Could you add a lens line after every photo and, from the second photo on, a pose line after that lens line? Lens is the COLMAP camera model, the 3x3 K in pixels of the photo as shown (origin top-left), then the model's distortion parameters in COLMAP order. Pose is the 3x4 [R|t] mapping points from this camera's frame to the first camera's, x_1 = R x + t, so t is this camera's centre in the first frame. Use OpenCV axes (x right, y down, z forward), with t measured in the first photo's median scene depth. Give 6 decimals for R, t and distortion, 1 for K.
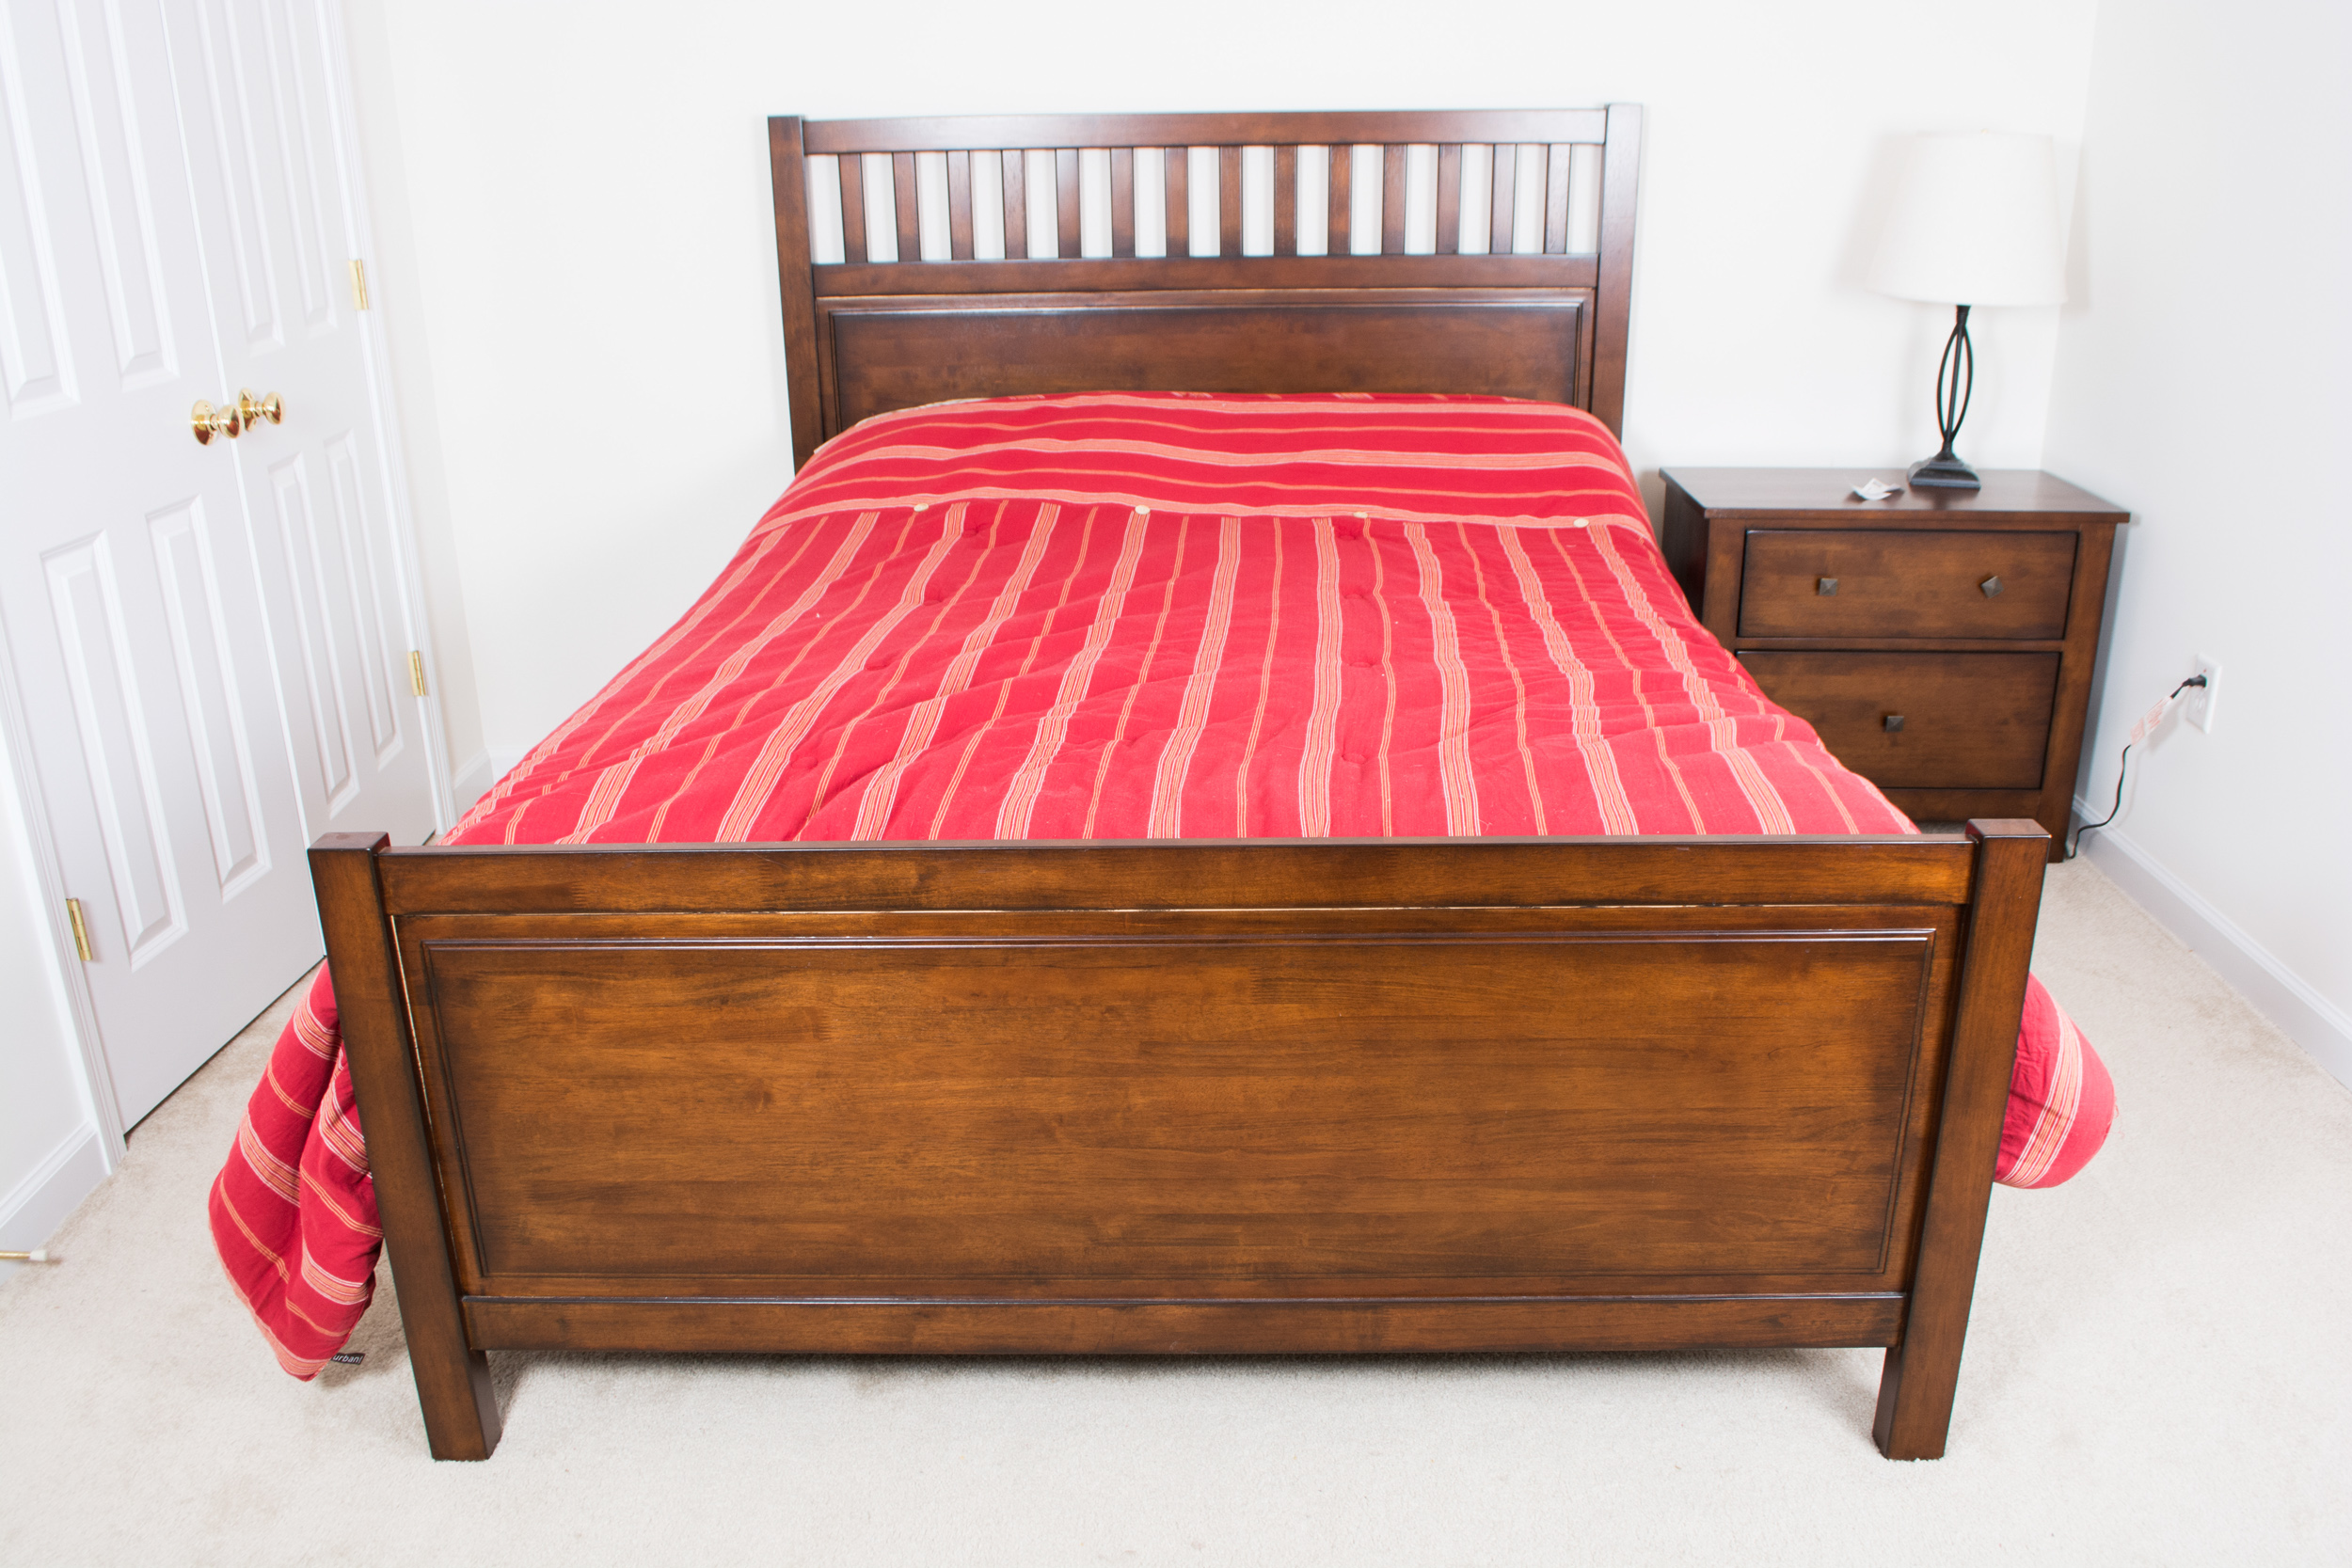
lens RADIAL K [[1879.1, 0, 1132.9], [0, 1879.1, 910.4], [0, 0, 1]] dist [-0.084776, 0.006881]
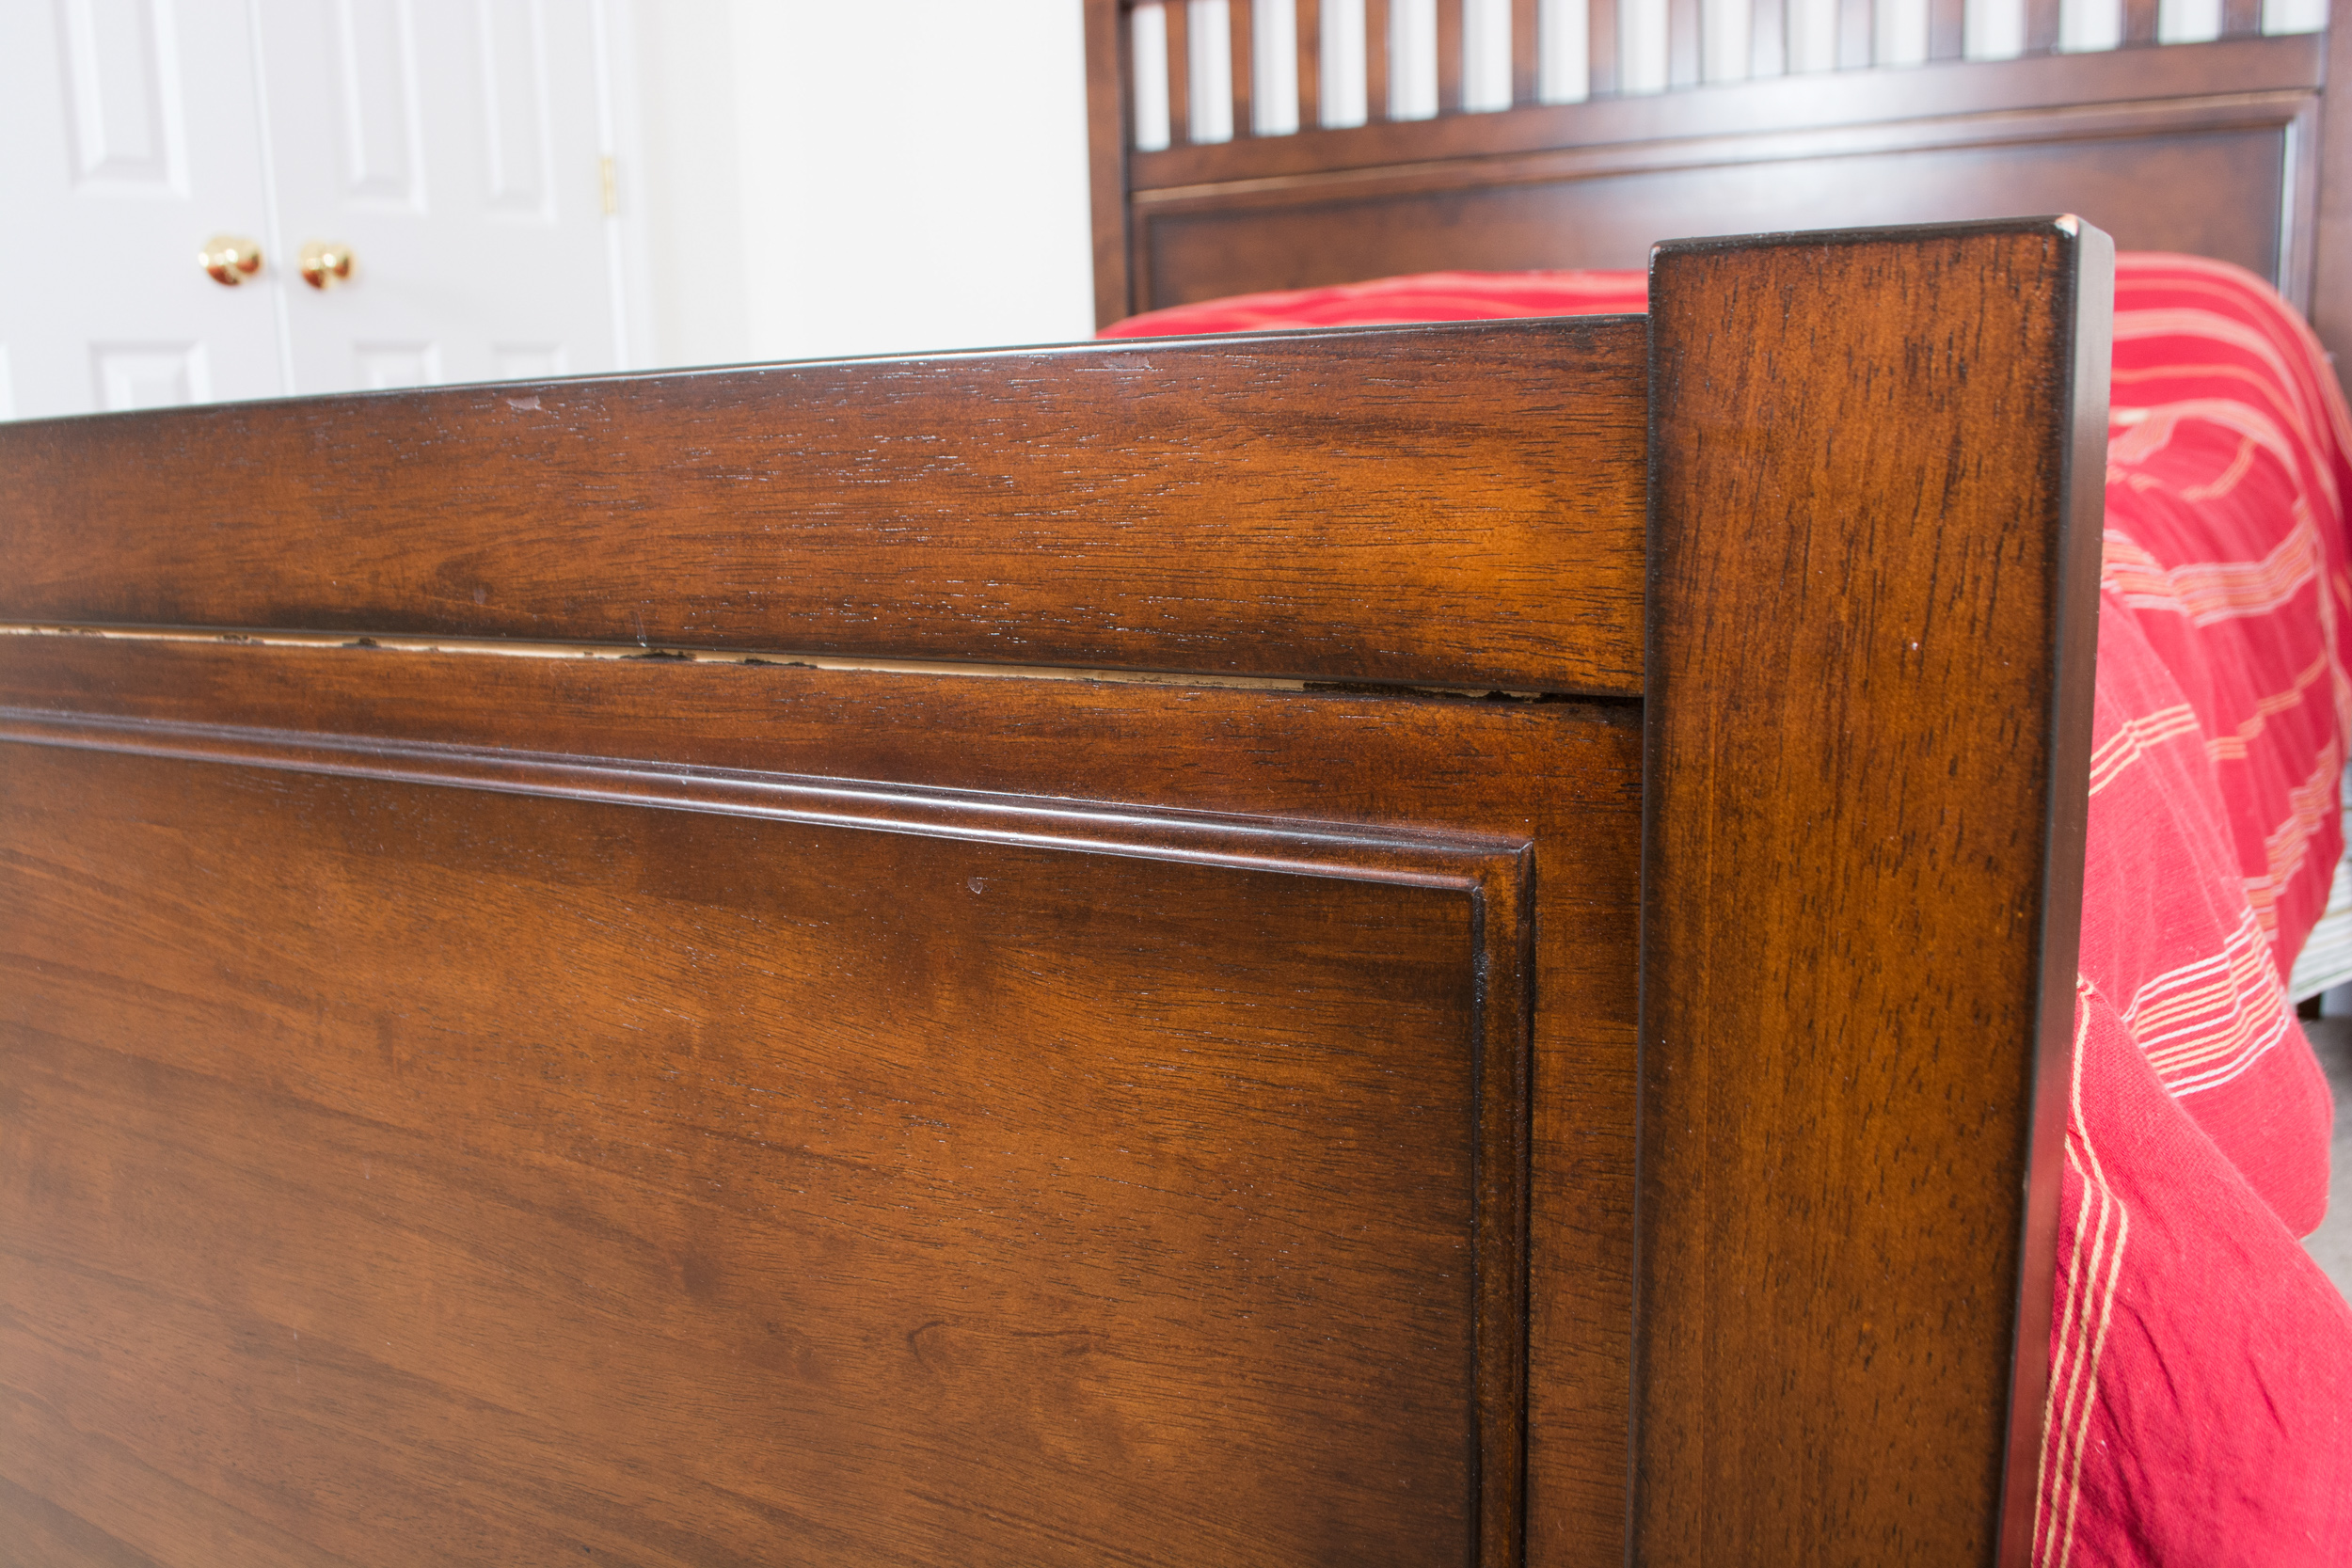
lens RADIAL K [[1934.7, 0, 1176.9], [0, 1934.7, 871.5], [0, 0, 1]] dist [-0.077894, -0.001700]
pose [[0.863469, 0.106201, -0.493095, 0.469749], [-0.189381, 0.974322, -0.121783, 0.041253], [0.467500, 0.198539, 0.861410, 0.764622]]
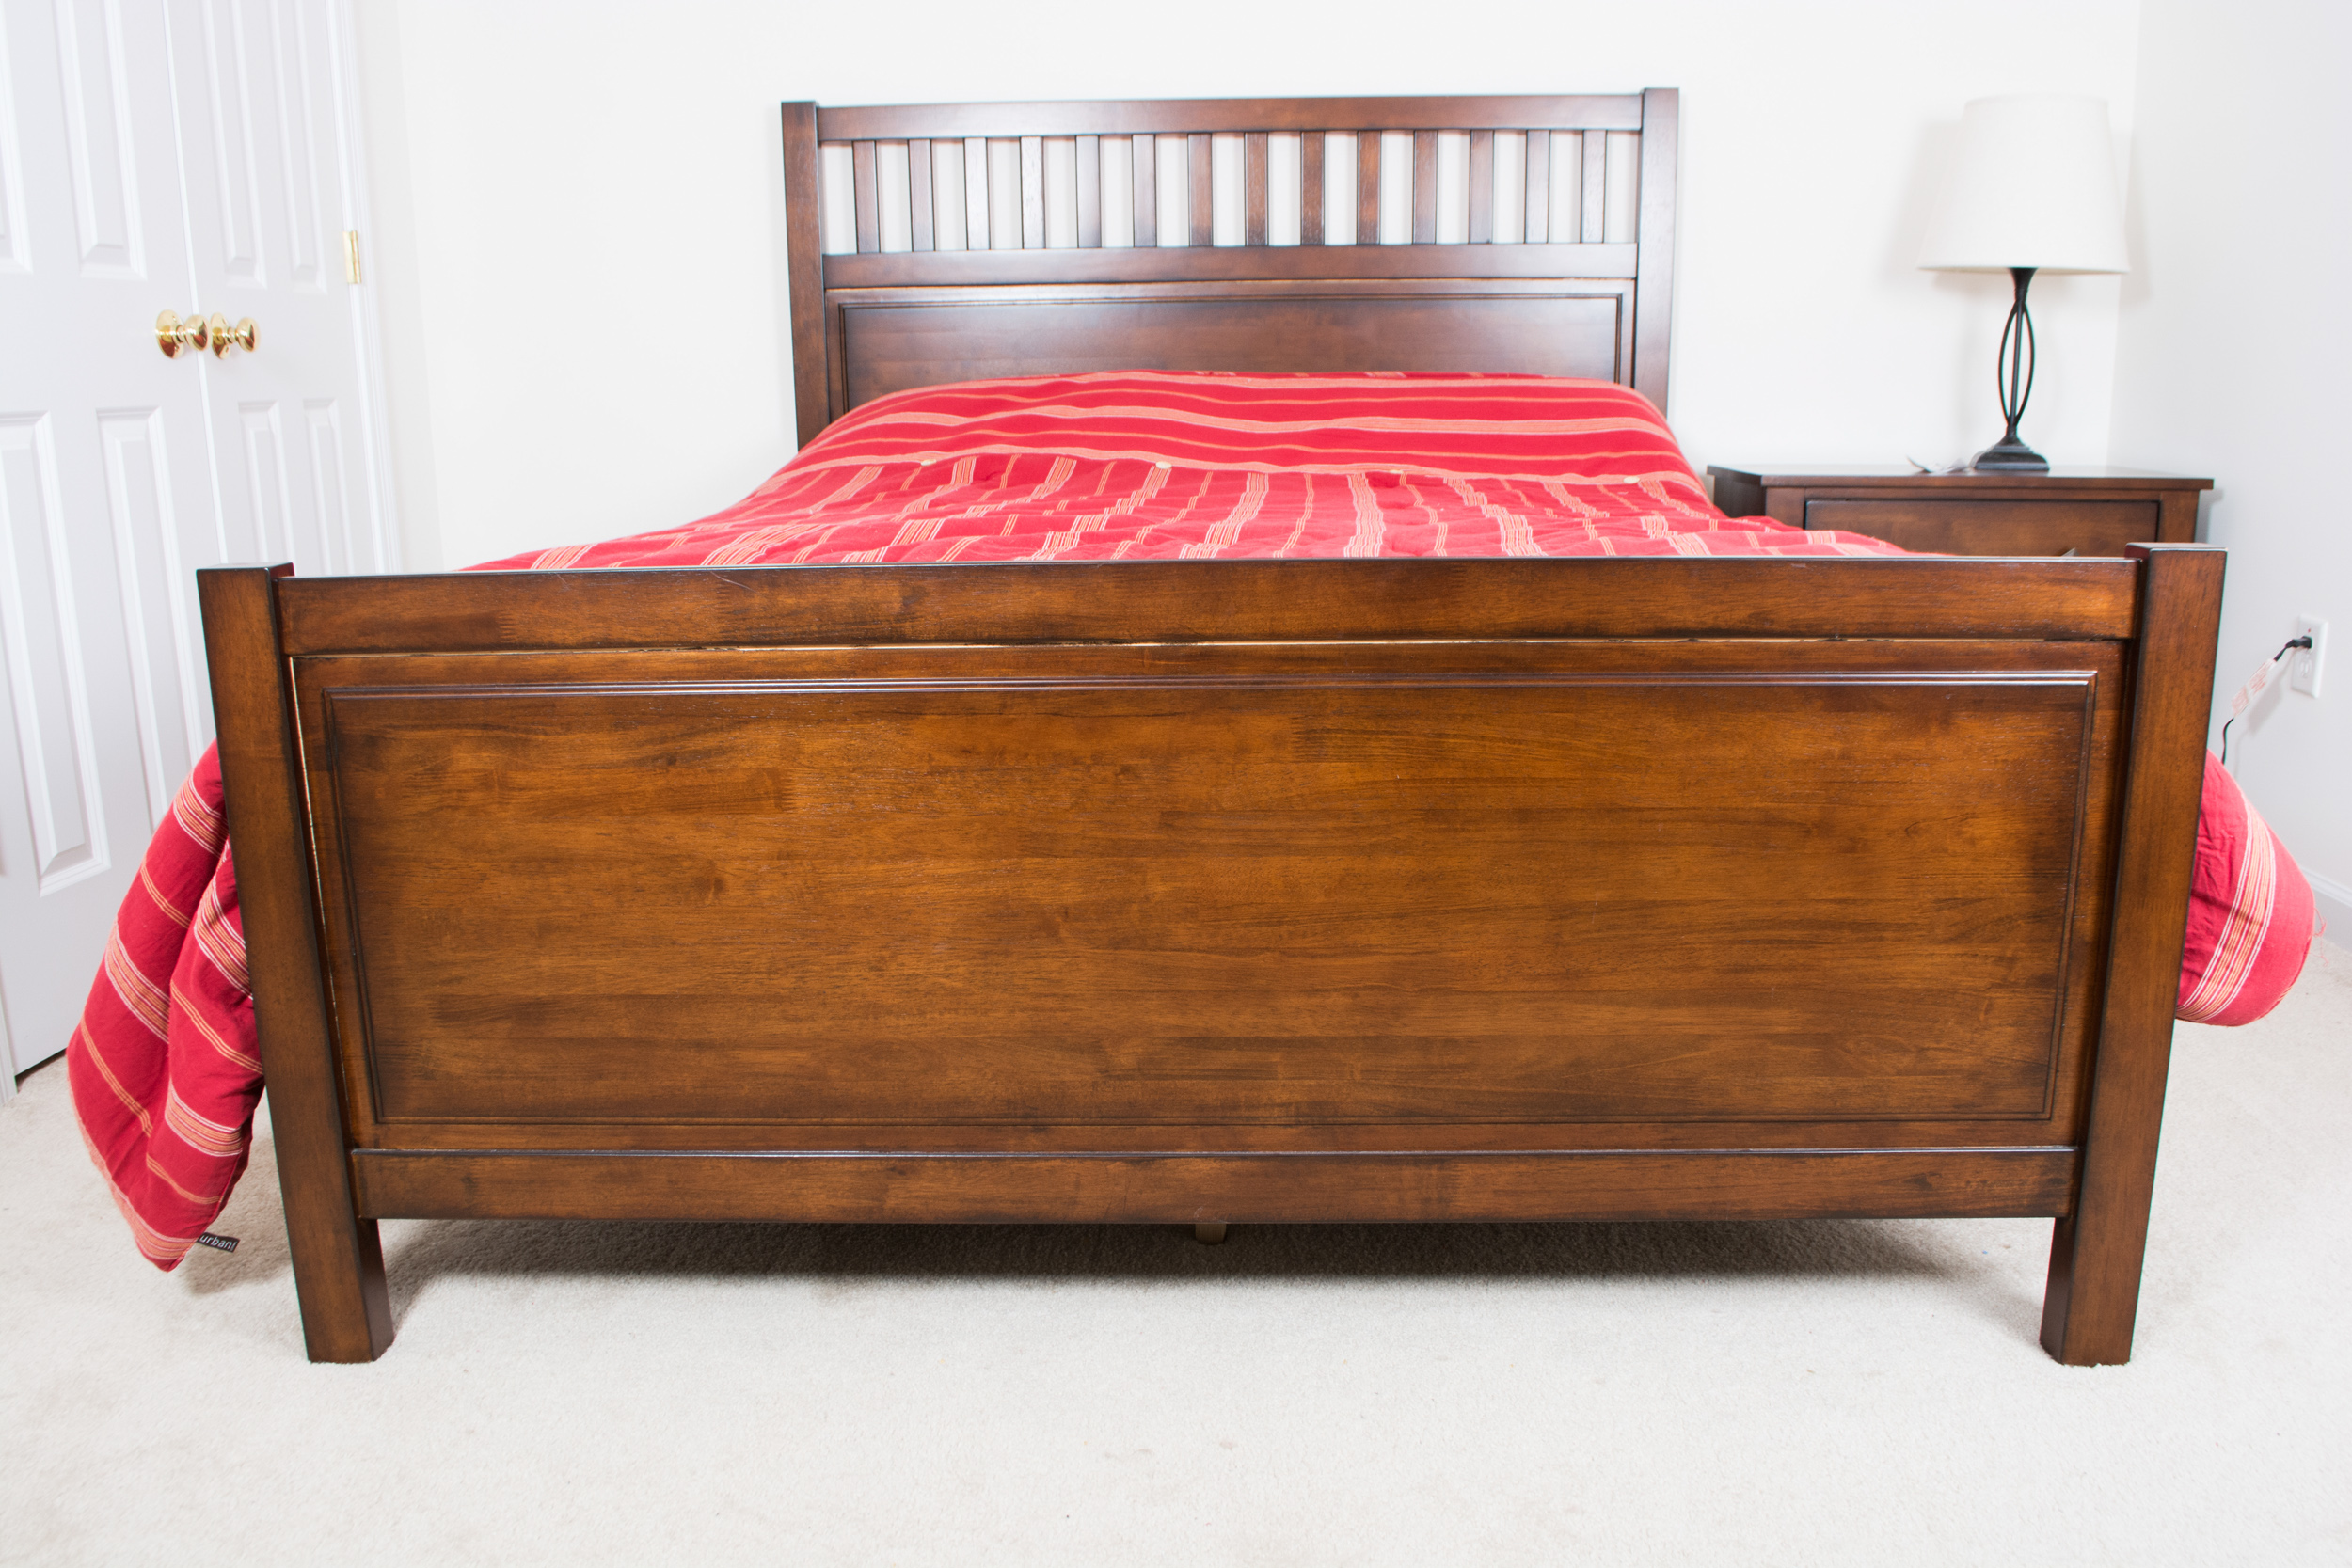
lens RADIAL K [[1879.1, 0, 1132.9], [0, 1879.1, 910.4], [0, 0, 1]] dist [-0.084776, 0.006881]
pose [[0.999938, 0.006393, -0.009162, -0.000658], [-0.007545, 0.991264, -0.131676, 0.218992], [0.008240, 0.131737, 0.991251, 0.164334]]
